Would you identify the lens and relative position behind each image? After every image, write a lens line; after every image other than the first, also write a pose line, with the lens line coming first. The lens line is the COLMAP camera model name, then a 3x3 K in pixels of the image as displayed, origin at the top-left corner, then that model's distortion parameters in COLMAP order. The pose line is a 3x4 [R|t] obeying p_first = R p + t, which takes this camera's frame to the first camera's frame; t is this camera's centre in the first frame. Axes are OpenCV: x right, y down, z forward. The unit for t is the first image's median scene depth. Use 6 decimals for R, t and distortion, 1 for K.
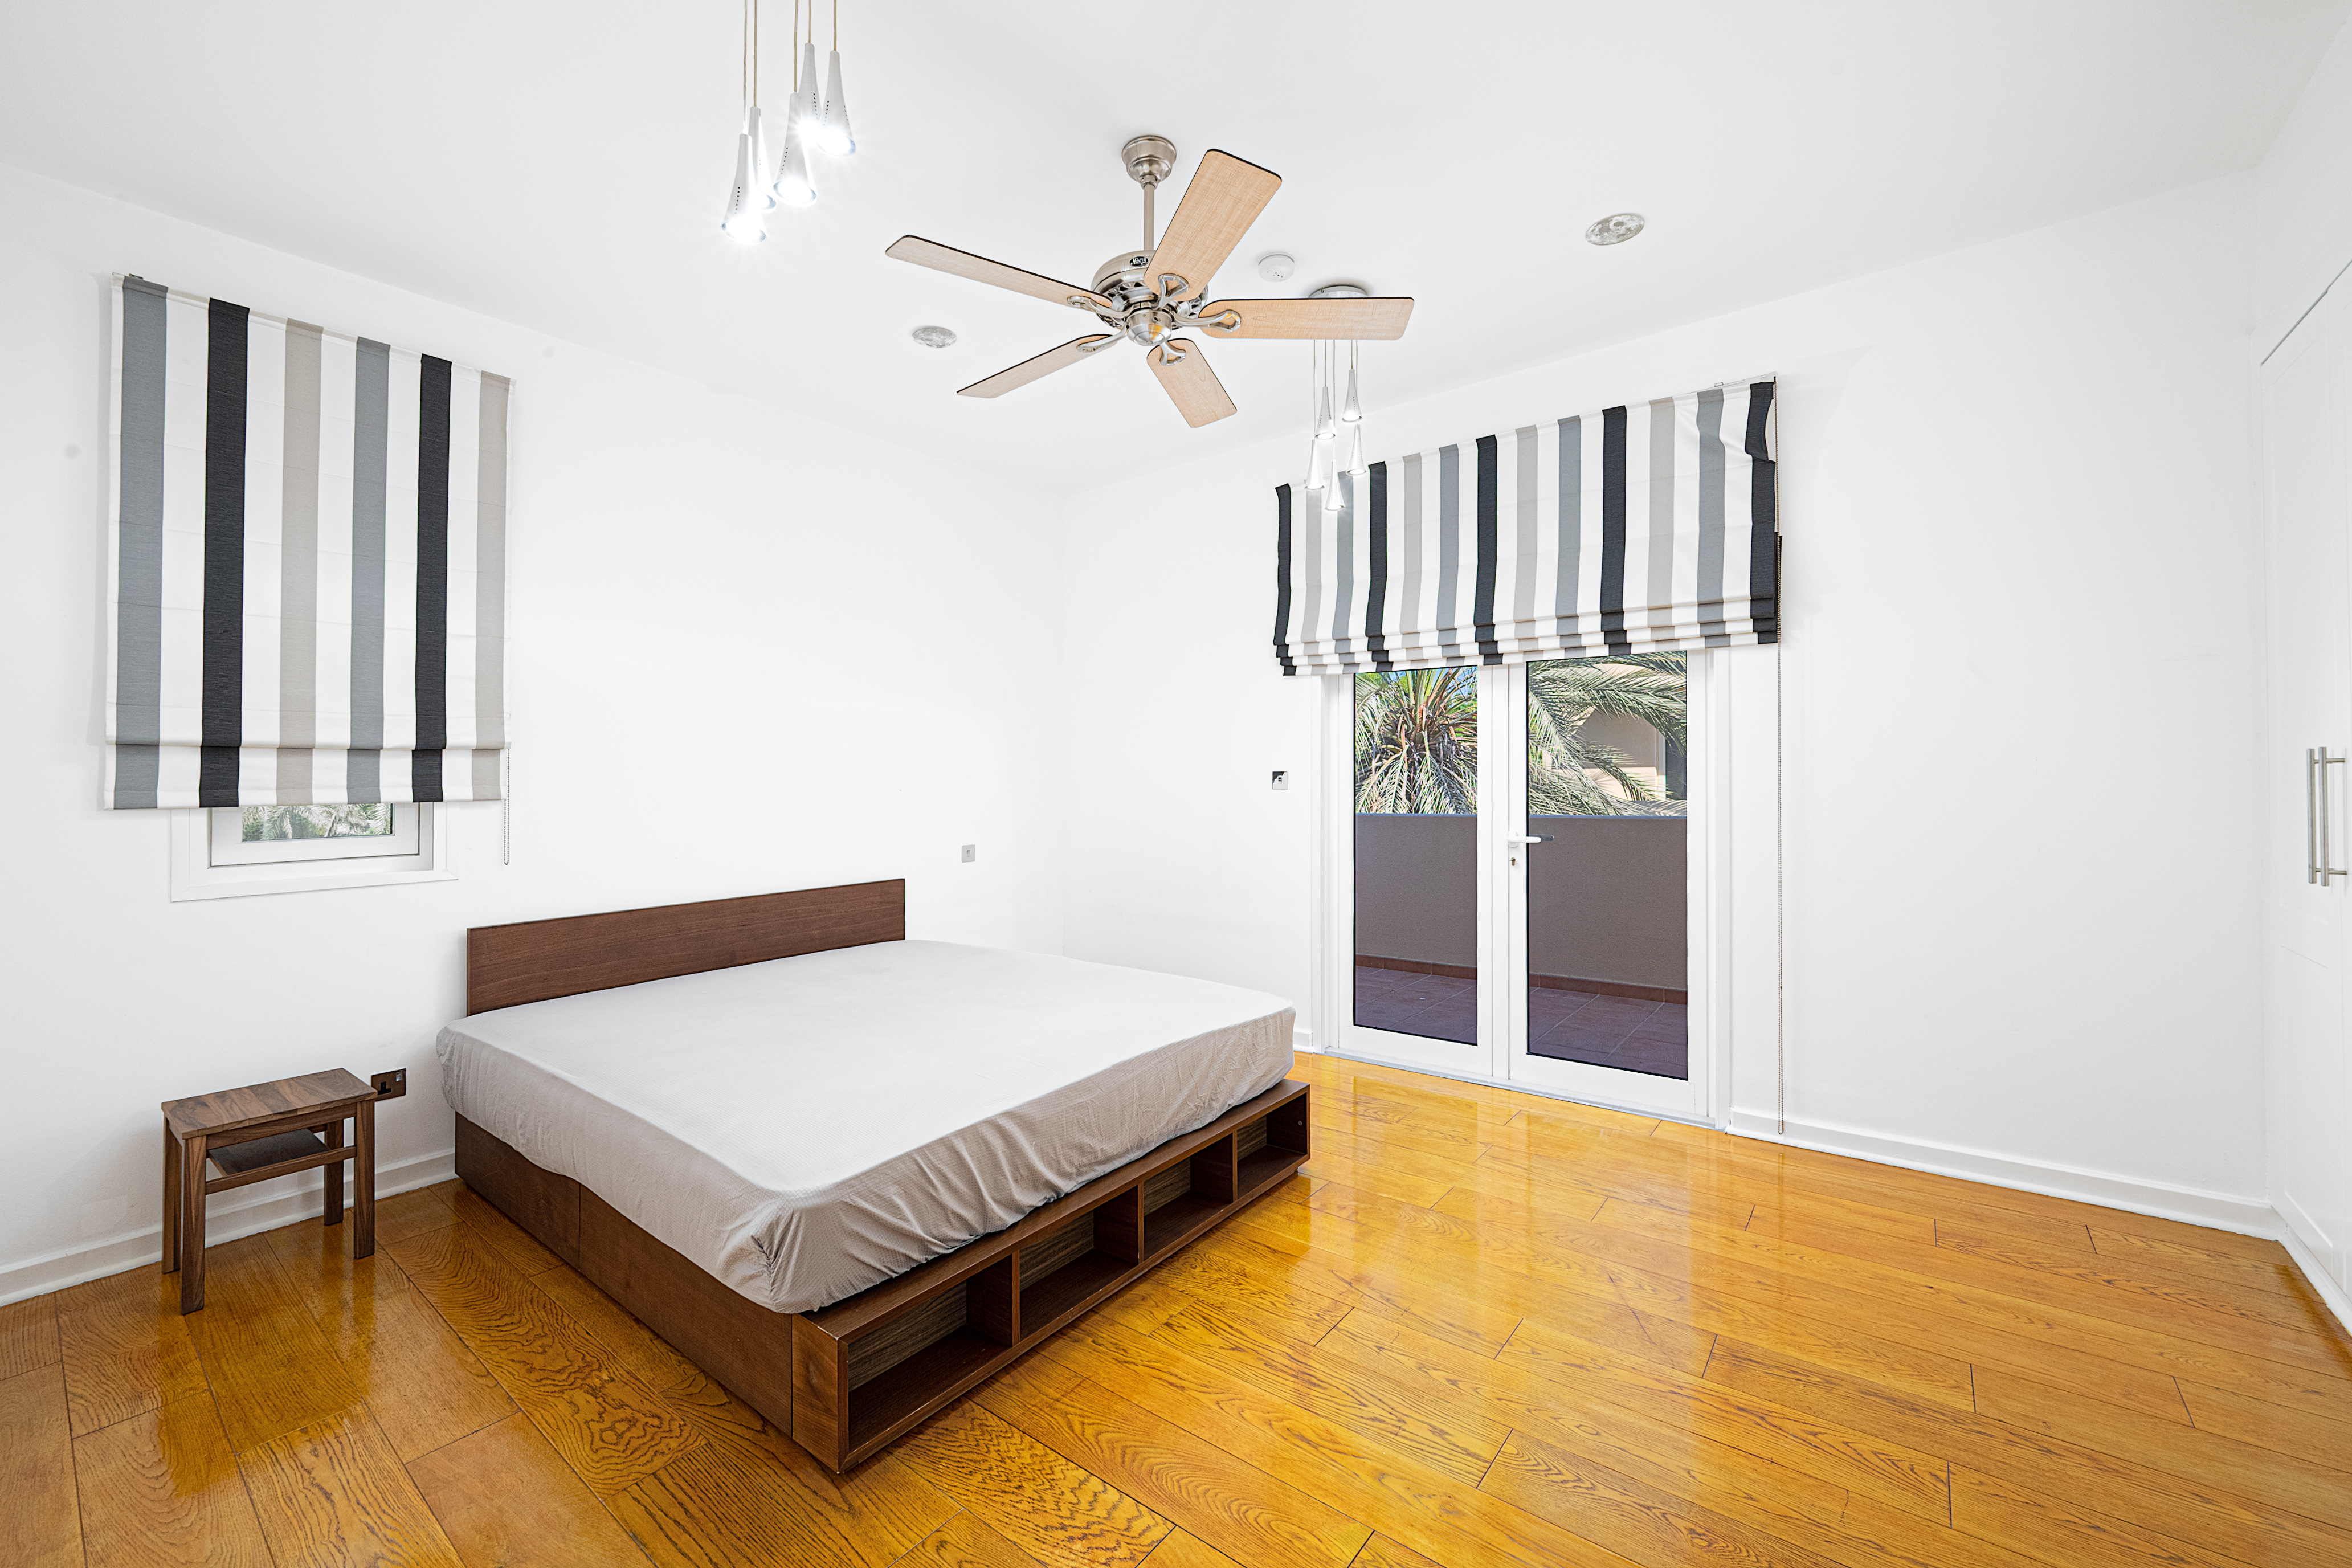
lens RADIAL K [[935.2, 0, 1164.4], [0, 935.2, 767.3], [0, 0, 1]] dist [-0.000484, -0.000173]
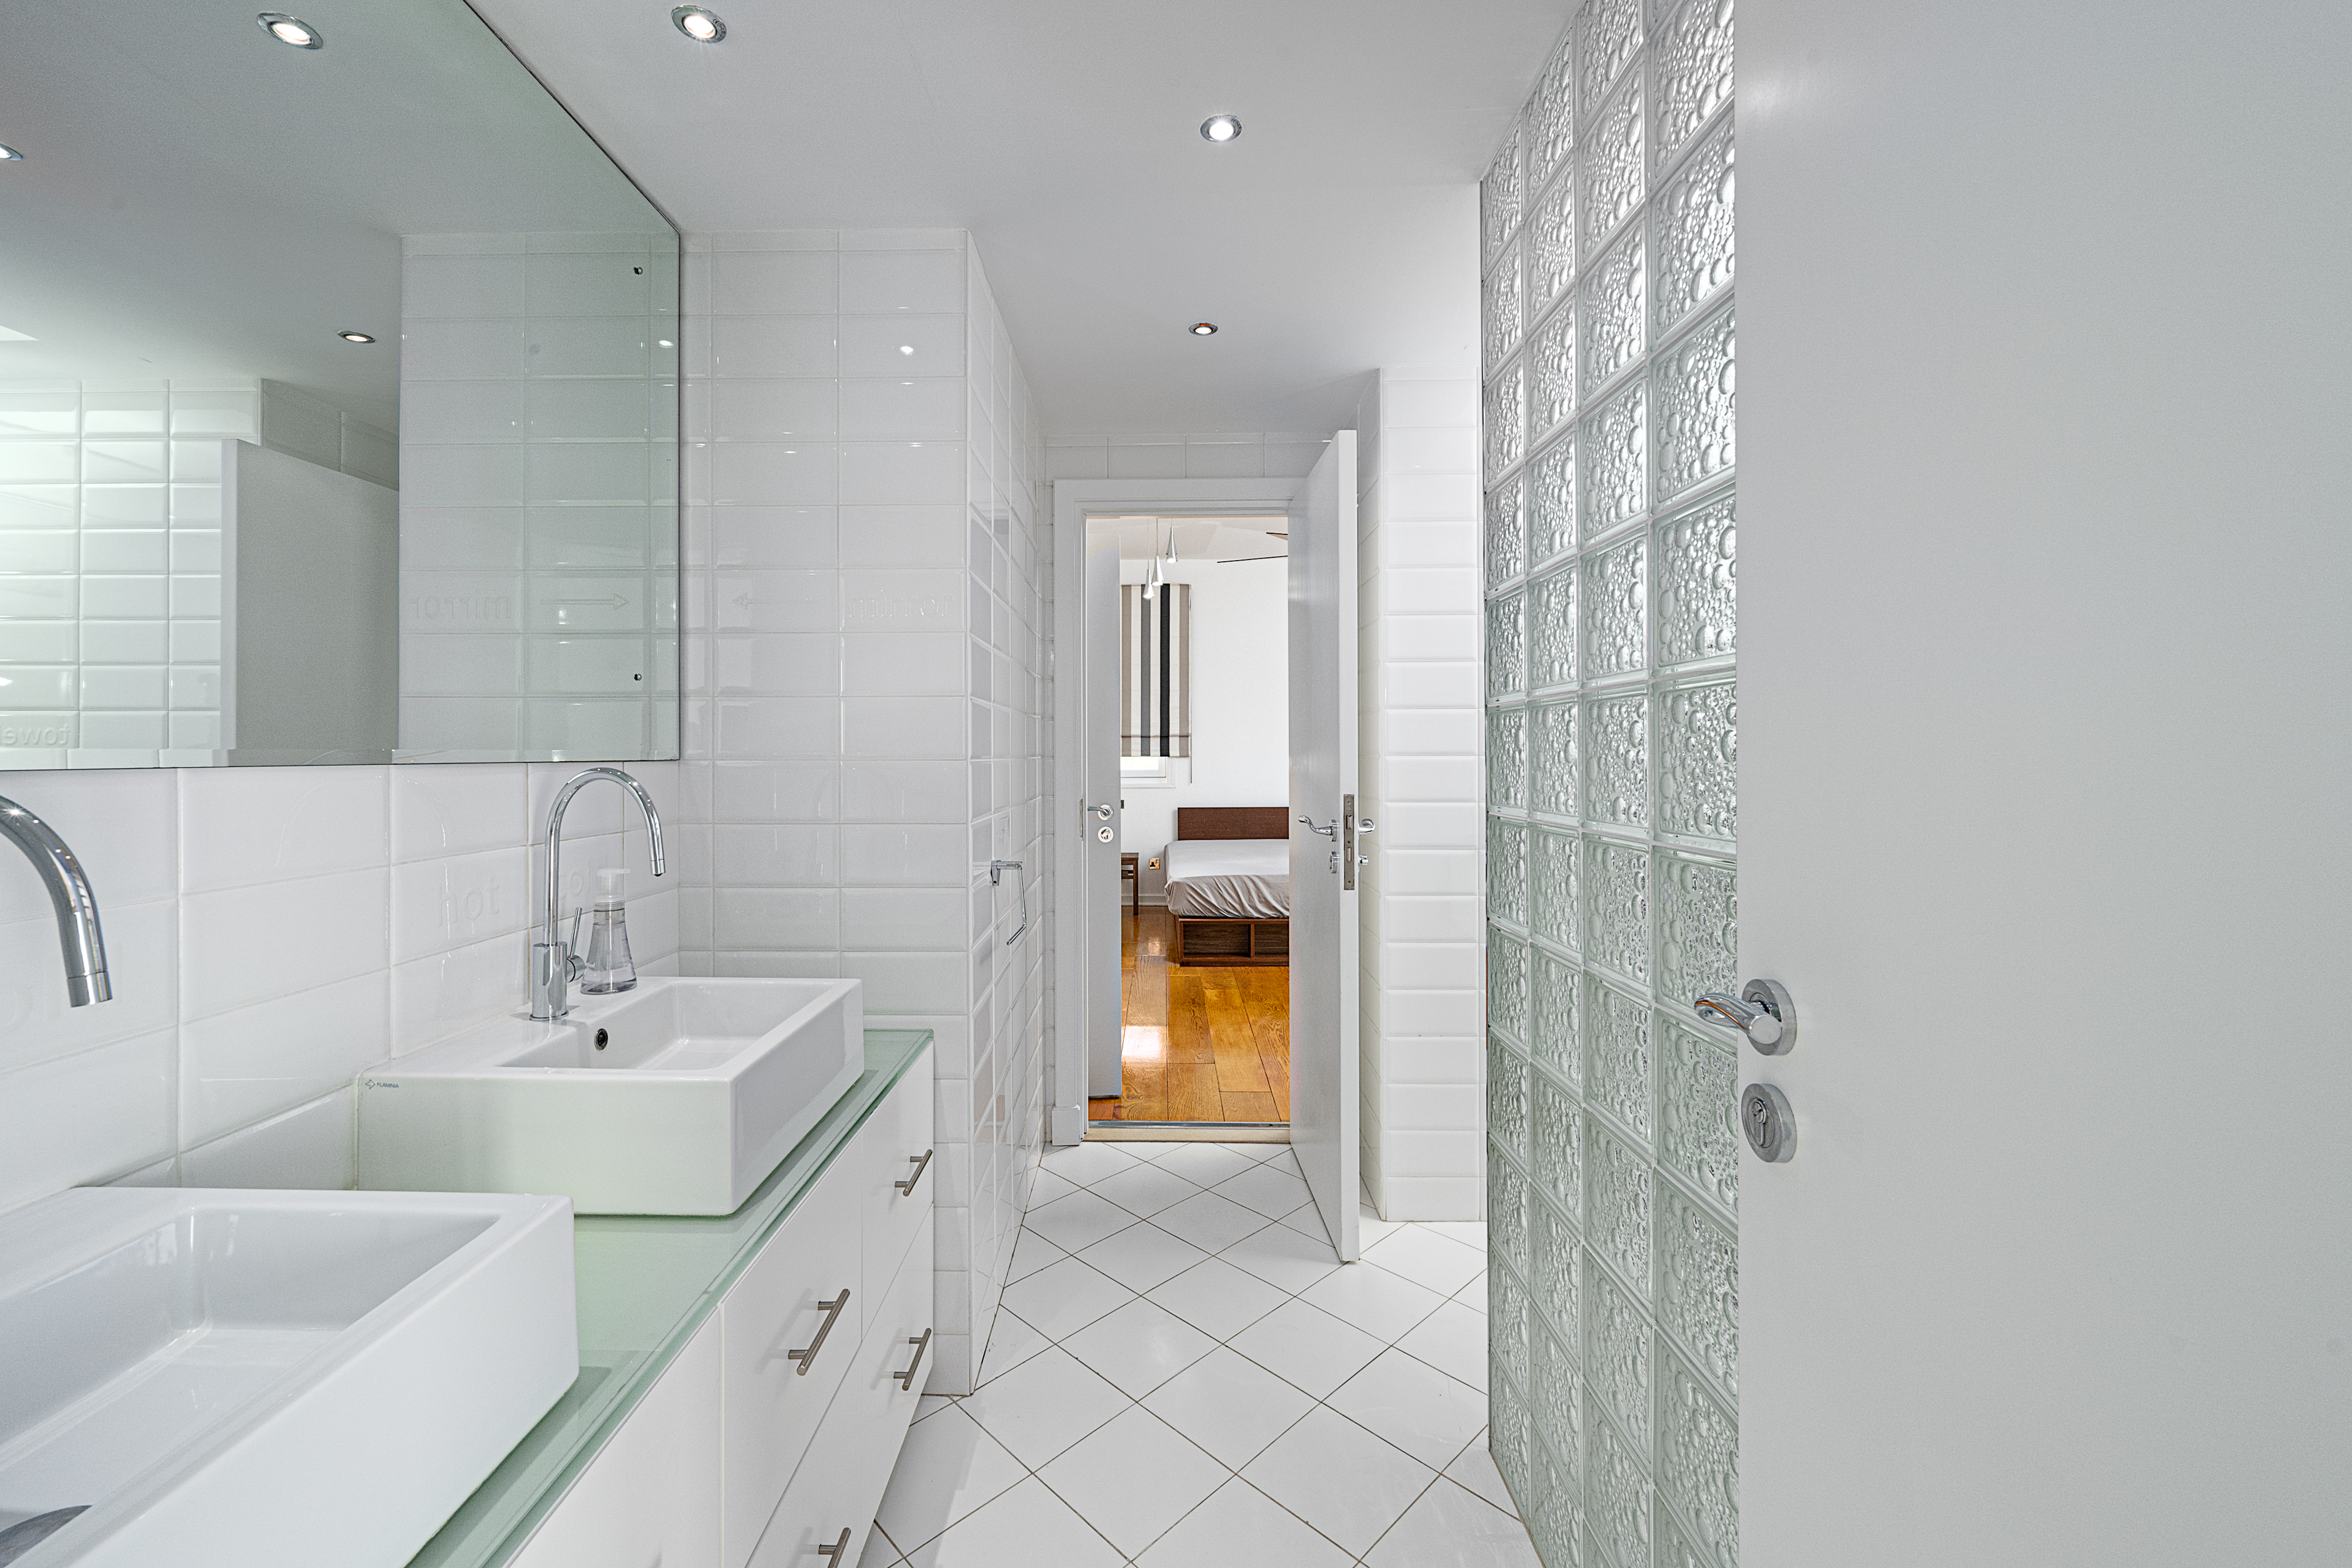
lens RADIAL K [[935.2, 0, 1164.4], [0, 935.2, 767.3], [0, 0, 1]] dist [-0.000484, -0.000173]
pose [[0.611224, 0.018786, -0.791235, 1.234146], [0.009345, 0.999477, 0.030949, -0.012765], [0.791403, -0.026311, 0.610729, -0.568295]]
